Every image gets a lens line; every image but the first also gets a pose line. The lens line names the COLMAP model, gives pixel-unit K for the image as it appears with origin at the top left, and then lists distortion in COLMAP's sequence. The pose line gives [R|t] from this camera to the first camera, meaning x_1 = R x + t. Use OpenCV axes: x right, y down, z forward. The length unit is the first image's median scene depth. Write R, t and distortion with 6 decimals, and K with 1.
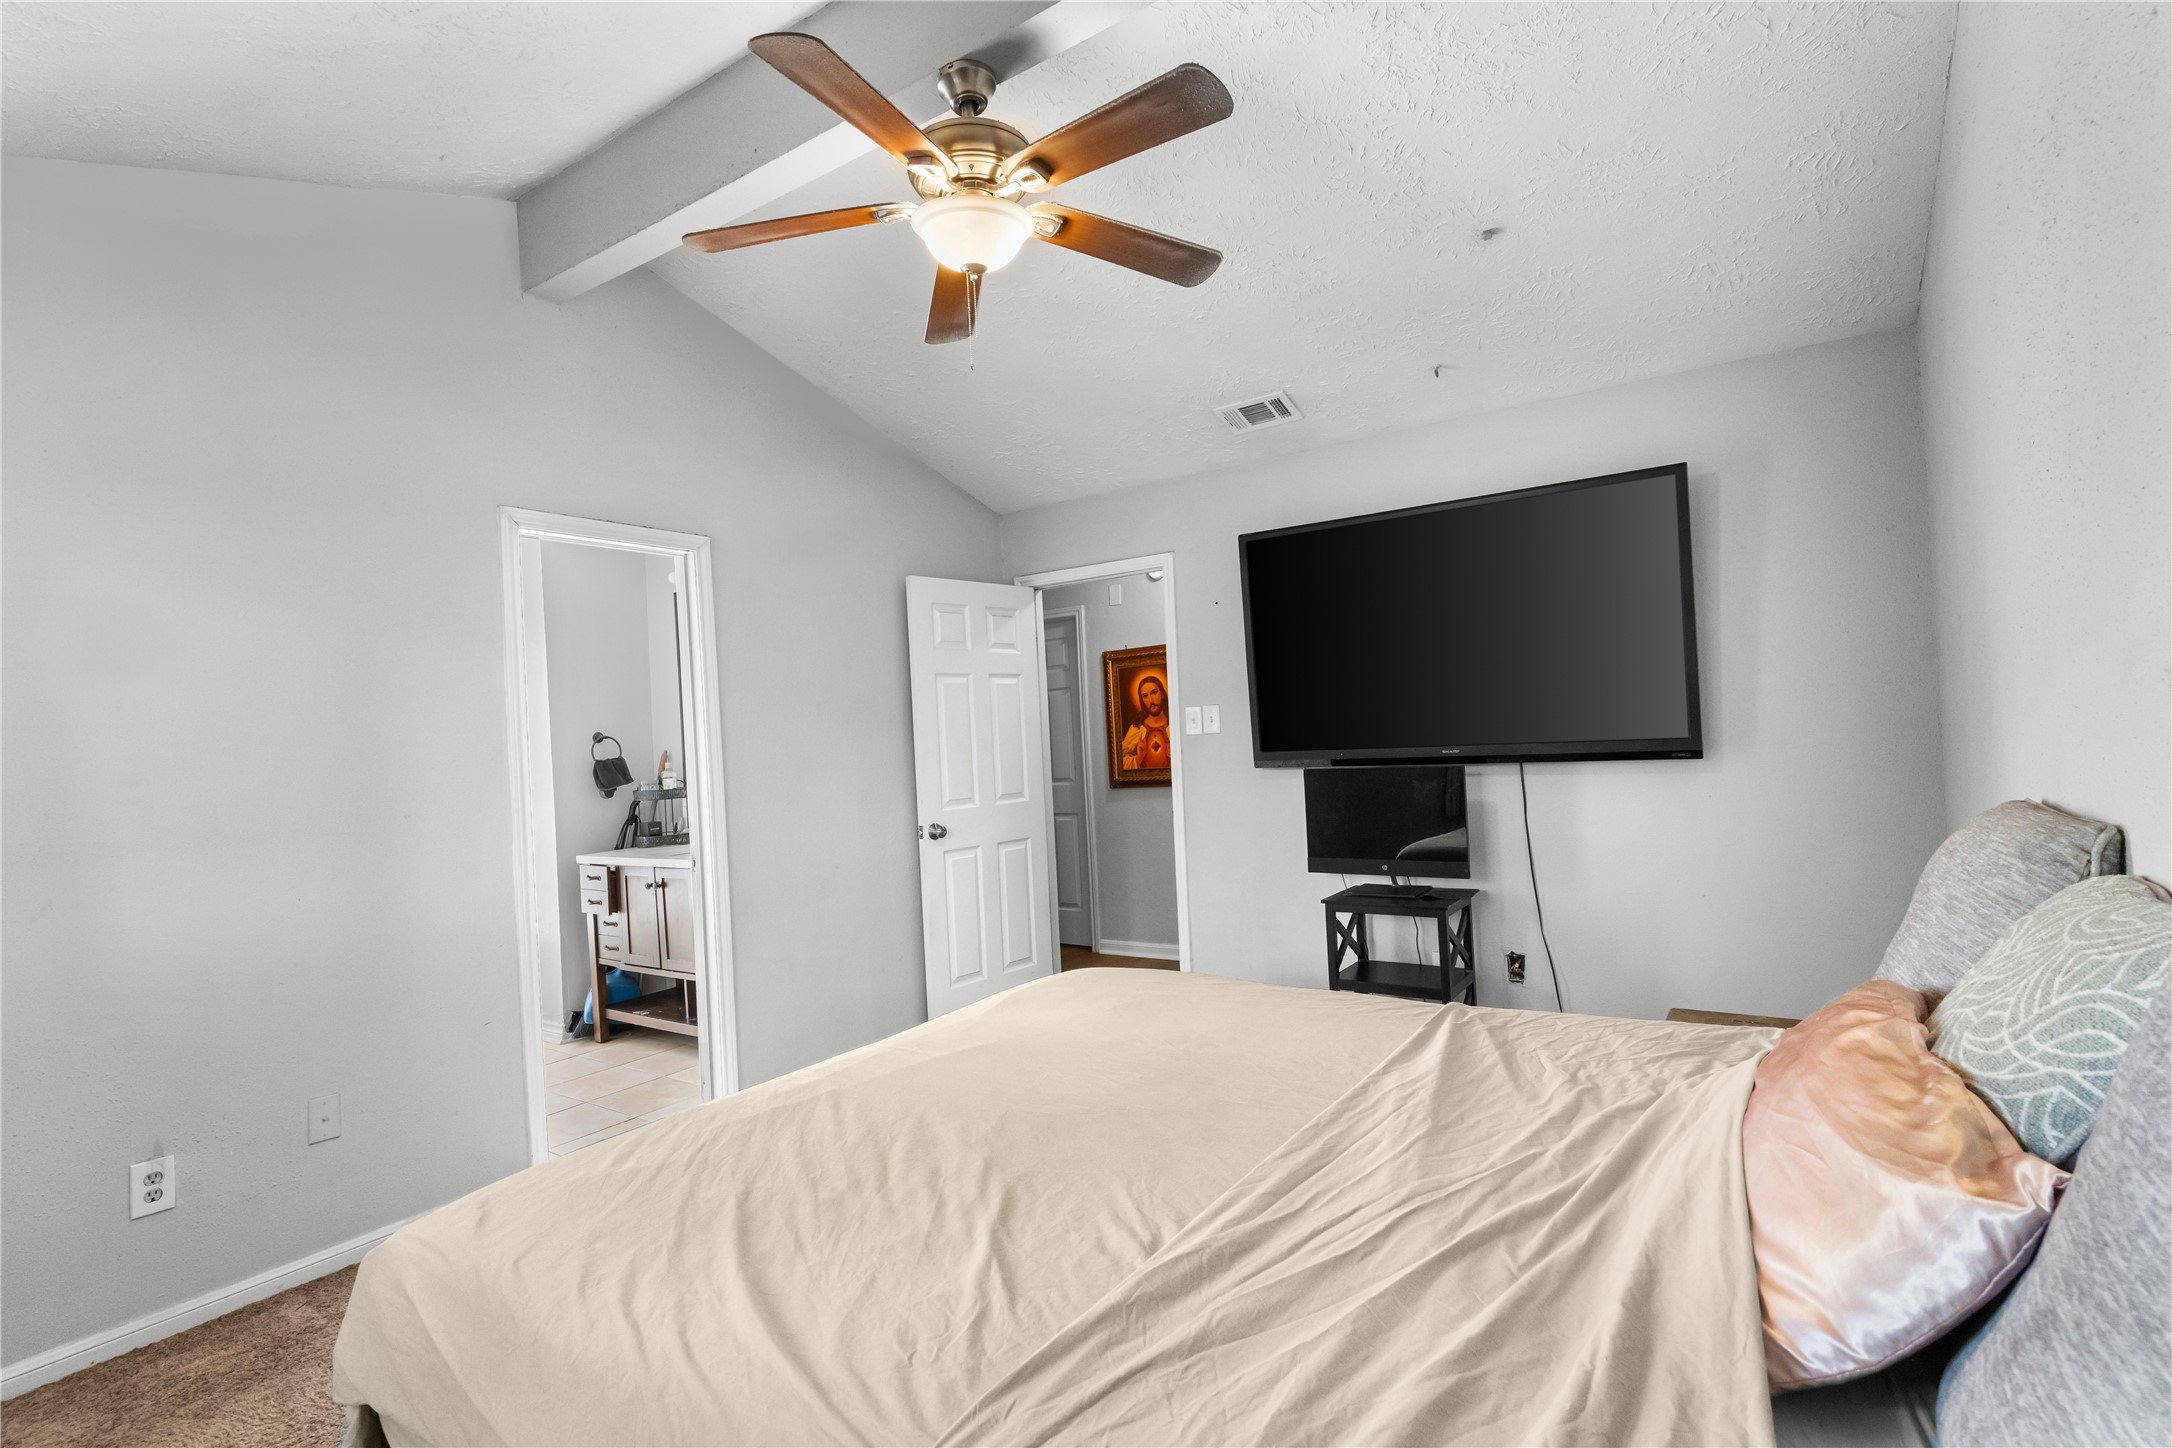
lens RADIAL K [[1041.3, 0, 1102.6], [0, 1041.3, 735.2], [0, 0, 1]] dist [0.006227, 0.000270]
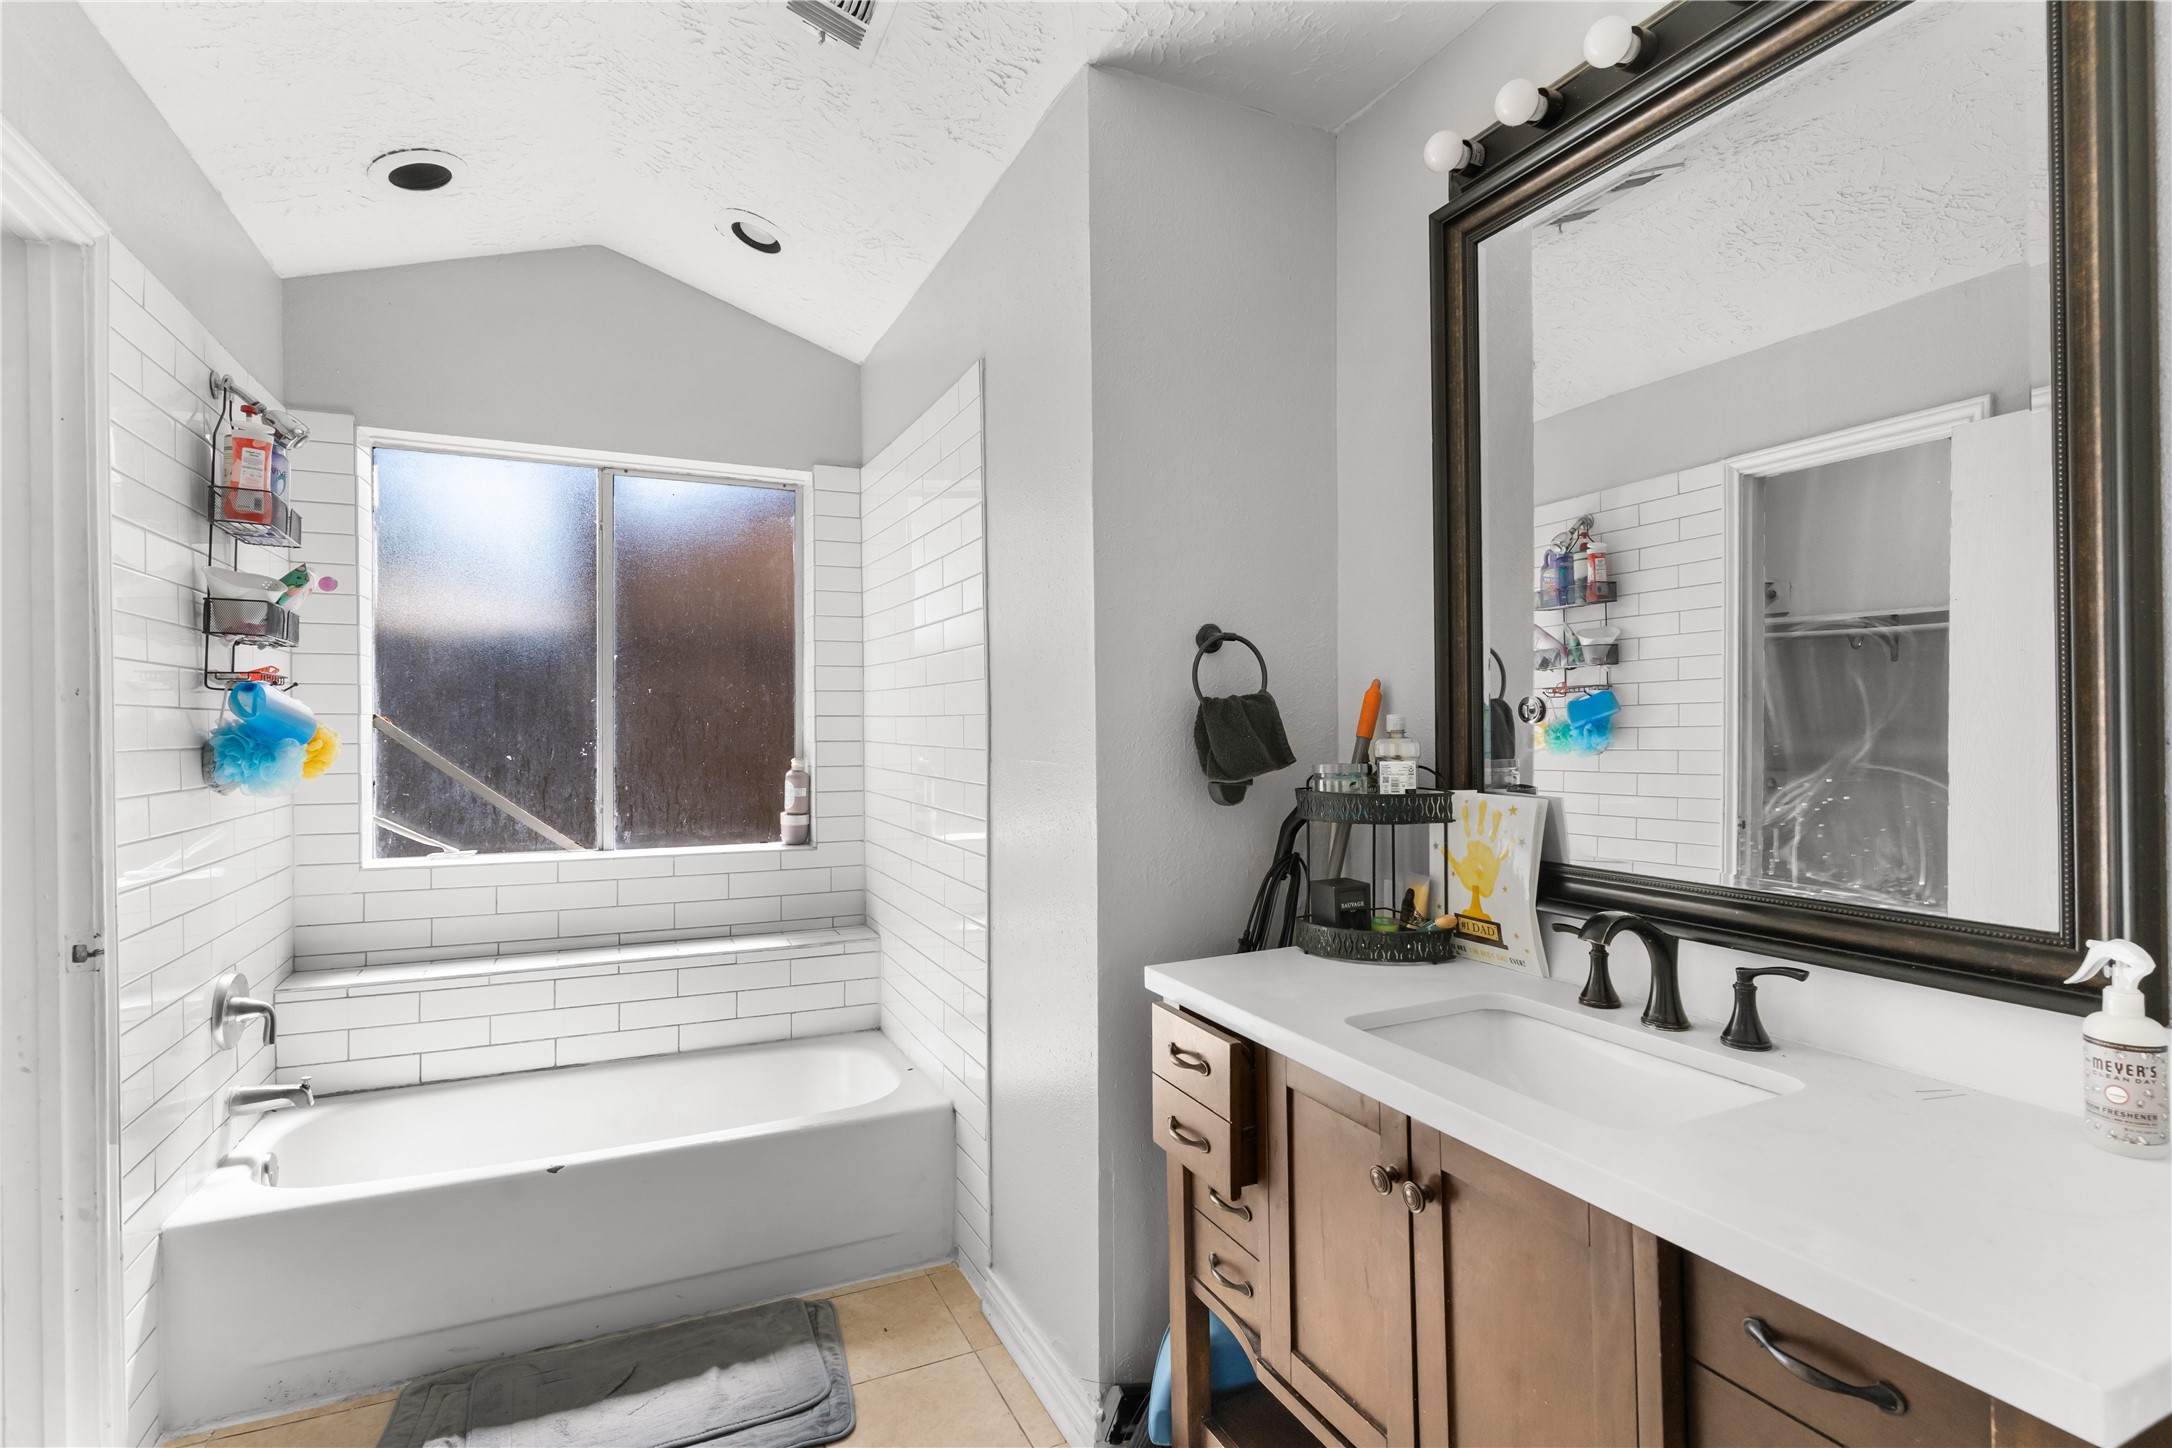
lens RADIAL K [[1041.3, 0, 1086.5], [0, 1041.3, 720.8], [0, 0, 1]] dist [0.006227, 0.000270]
pose [[0.863079, 0.046054, -0.502965, -0.335498], [-0.035585, 0.998904, 0.030400, 0.021943], [0.503814, -0.008340, 0.863772, 0.661205]]
